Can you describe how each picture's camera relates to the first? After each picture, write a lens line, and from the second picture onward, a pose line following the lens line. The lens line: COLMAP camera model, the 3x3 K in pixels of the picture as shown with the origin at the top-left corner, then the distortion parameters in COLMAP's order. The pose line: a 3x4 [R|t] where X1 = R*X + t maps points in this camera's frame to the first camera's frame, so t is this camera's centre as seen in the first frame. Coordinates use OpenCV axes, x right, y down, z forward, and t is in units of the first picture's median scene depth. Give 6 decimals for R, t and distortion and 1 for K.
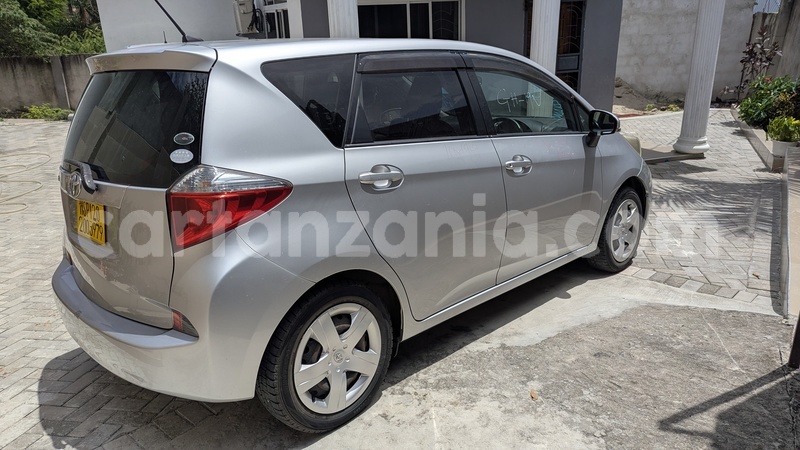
lens RADIAL K [[568.3, 0, 408.7], [0, 568.3, 225.3], [0, 0, 1]] dist [0.028824, -0.000903]
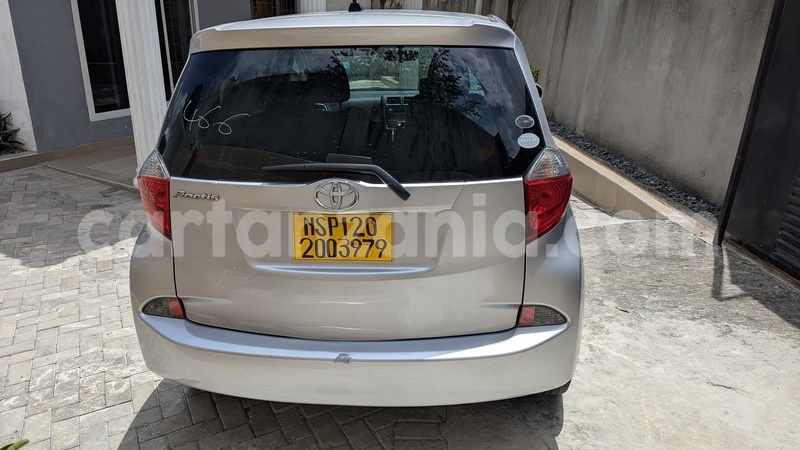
lens RADIAL K [[568.3, 0, 408.7], [0, 568.3, 225.3], [0, 0, 1]] dist [0.028824, -0.000903]
pose [[0.773636, -0.181691, 0.607023, -0.996909], [0.151403, 0.983263, 0.101345, -0.095216], [-0.615276, 0.013501, 0.788196, 0.340541]]
